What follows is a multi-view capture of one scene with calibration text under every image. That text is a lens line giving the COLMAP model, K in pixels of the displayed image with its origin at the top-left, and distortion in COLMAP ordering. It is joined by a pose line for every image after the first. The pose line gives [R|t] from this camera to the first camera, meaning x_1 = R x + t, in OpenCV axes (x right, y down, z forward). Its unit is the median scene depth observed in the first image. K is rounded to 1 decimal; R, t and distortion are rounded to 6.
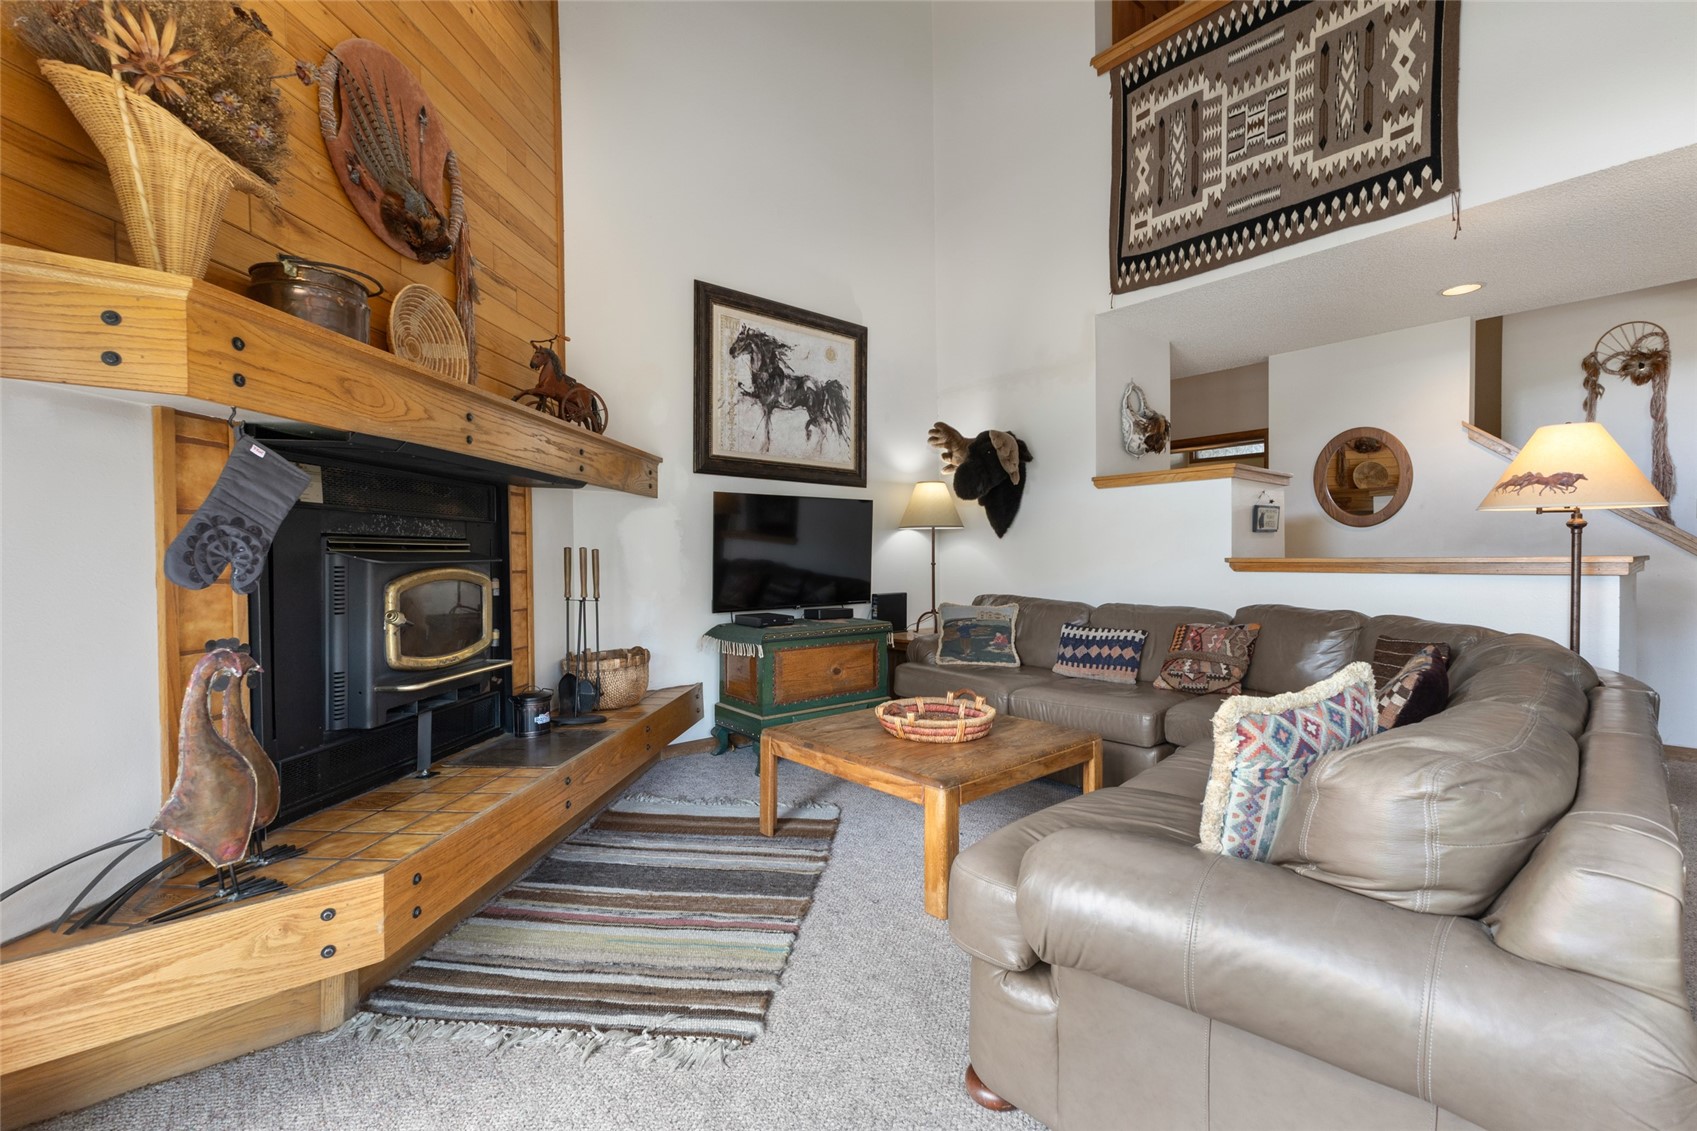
lens RADIAL K [[732.3, 0, 845.8], [0, 732.3, 558.4], [0, 0, 1]] dist [0.010127, 0.000127]
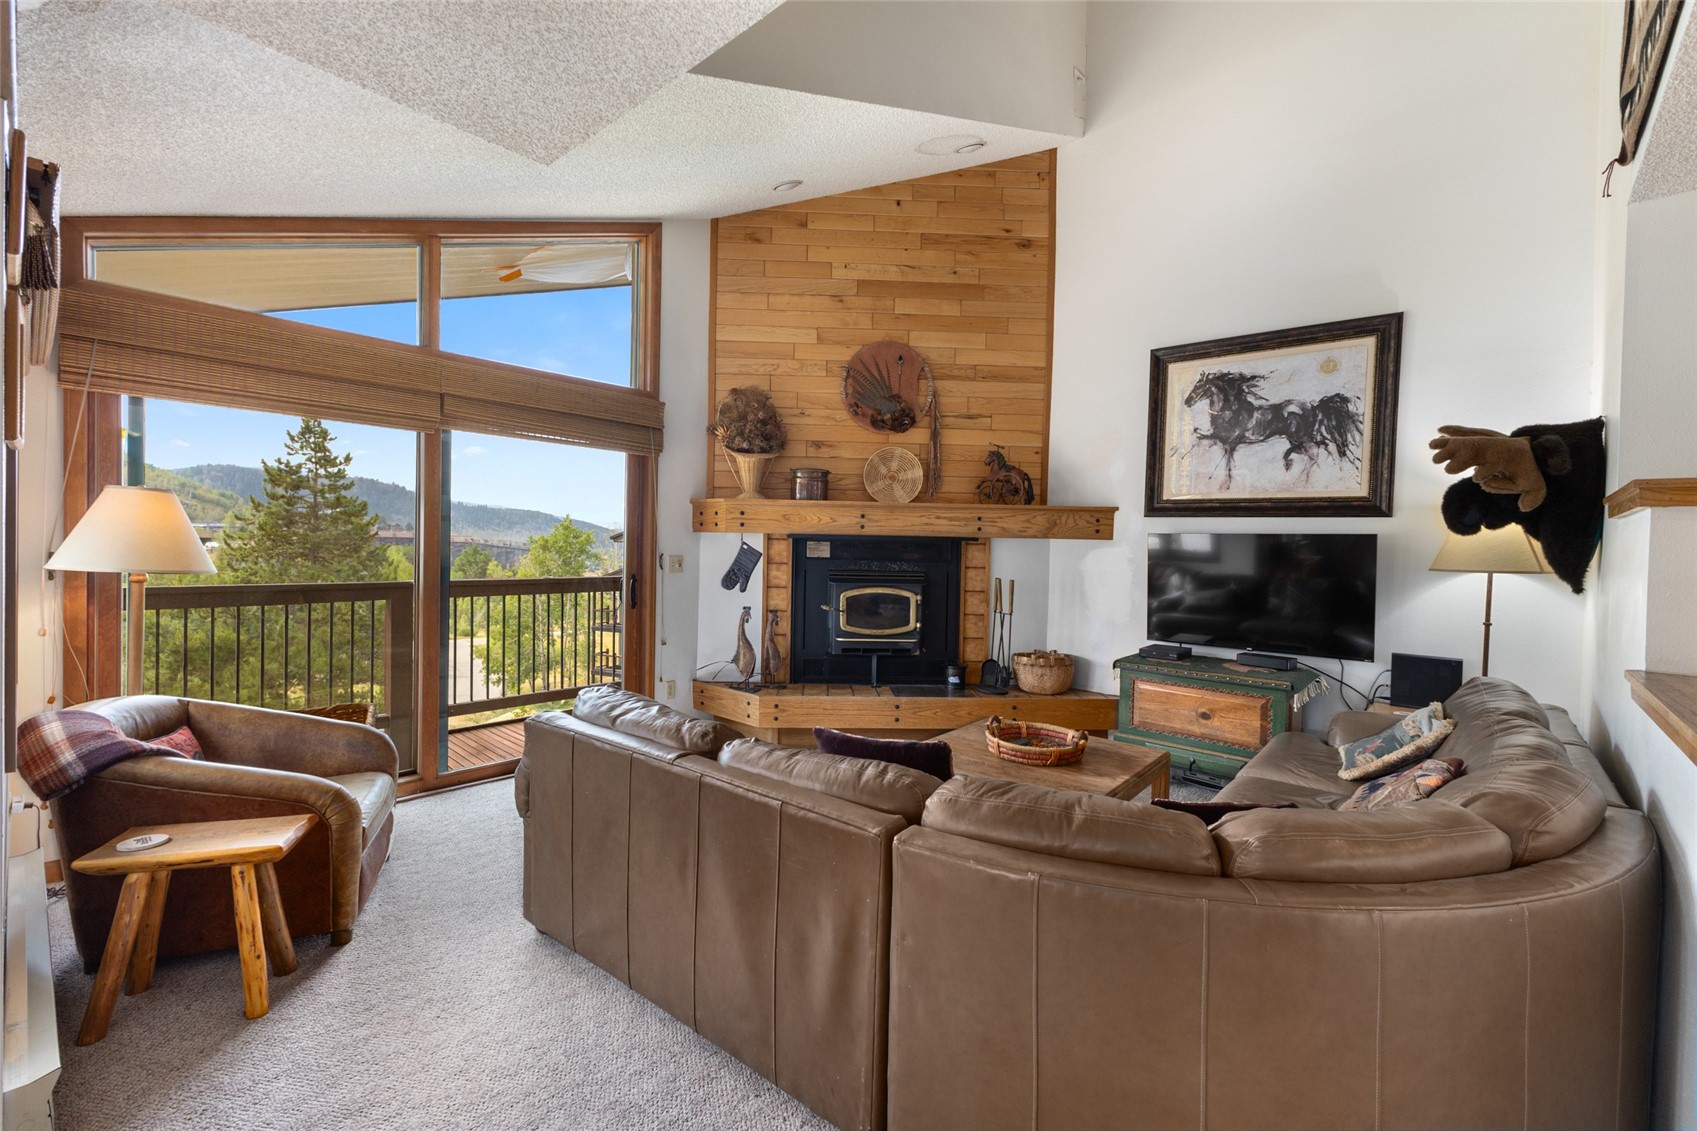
lens RADIAL K [[732.3, 0, 845.8], [0, 732.3, 558.4], [0, 0, 1]] dist [0.010127, 0.000127]
pose [[0.140217, 0.027957, -0.989726, 0.810058], [-0.025479, 0.999372, 0.024620, -0.062901], [0.989793, 0.021765, 0.140841, 0.340663]]
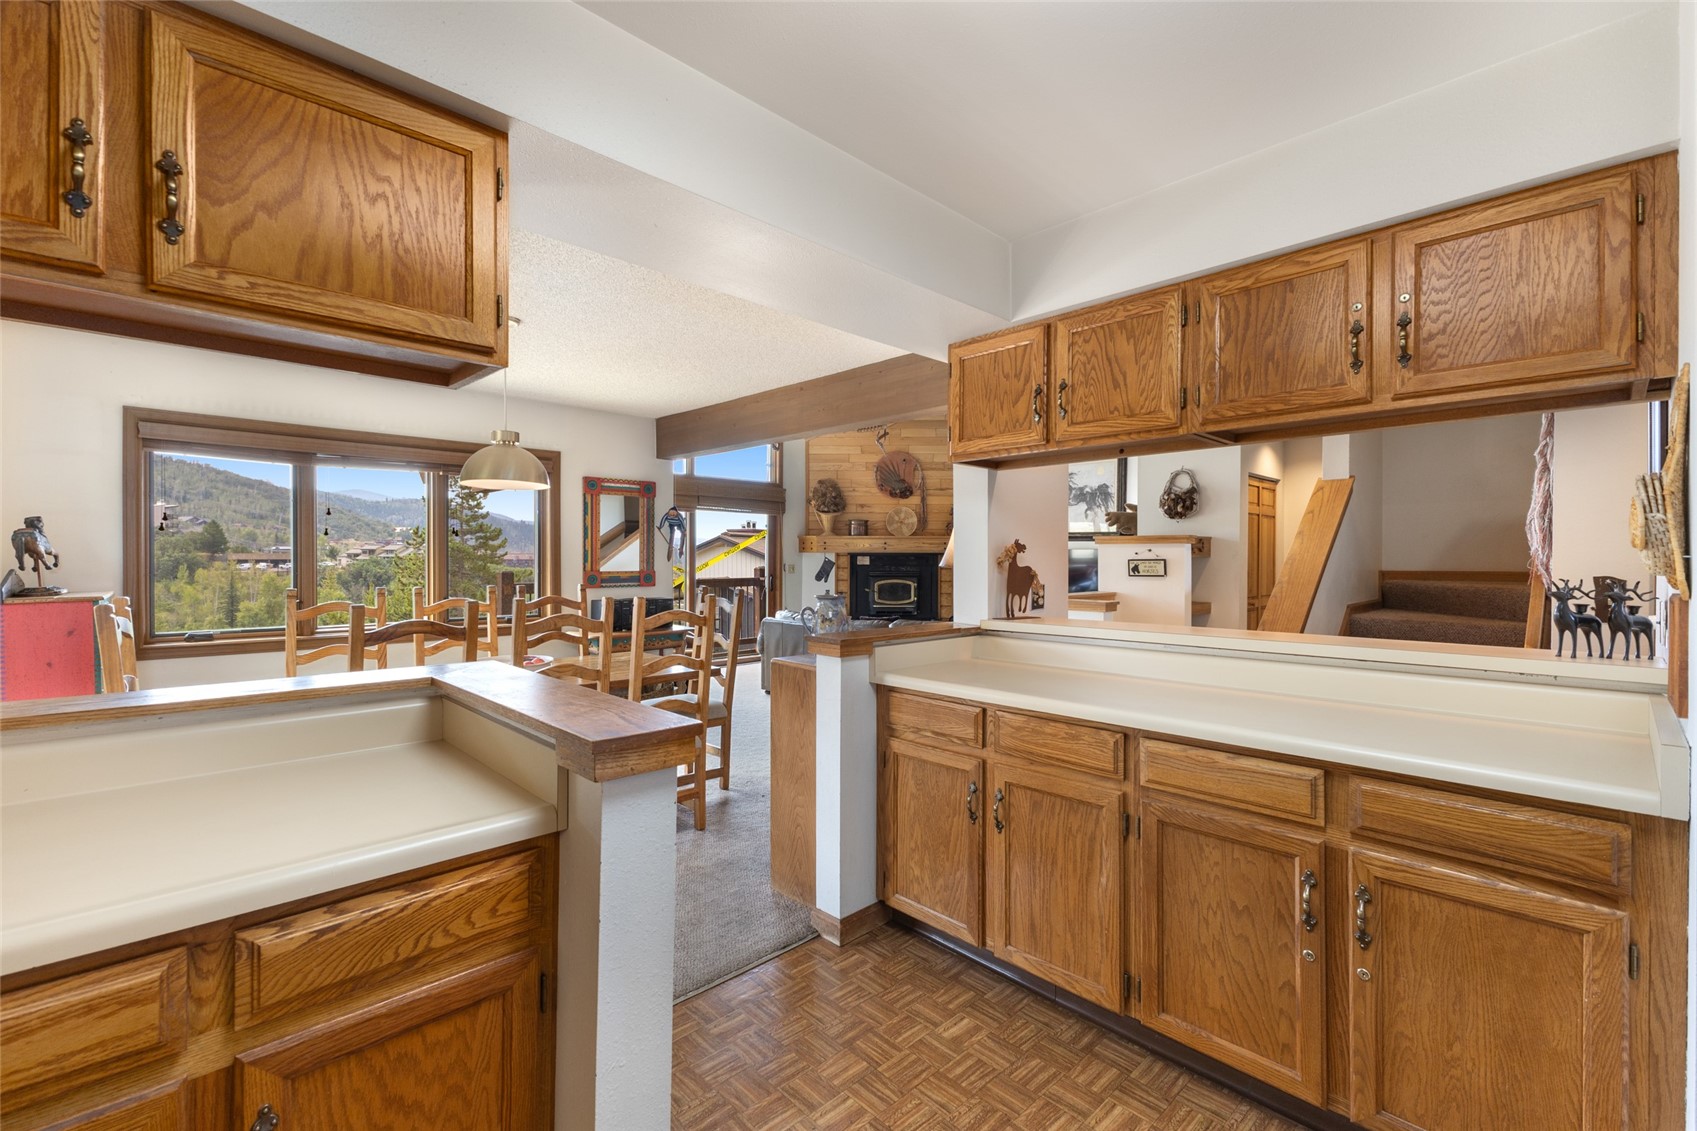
lens RADIAL K [[732.3, 0, 845.8], [0, 732.3, 558.4], [0, 0, 1]] dist [0.010127, 0.000127]
pose [[0.072157, 0.010575, -0.997337, 1.878805], [-0.008276, 0.999916, 0.010003, -0.075621], [0.997359, 0.007532, 0.072238, 0.246138]]
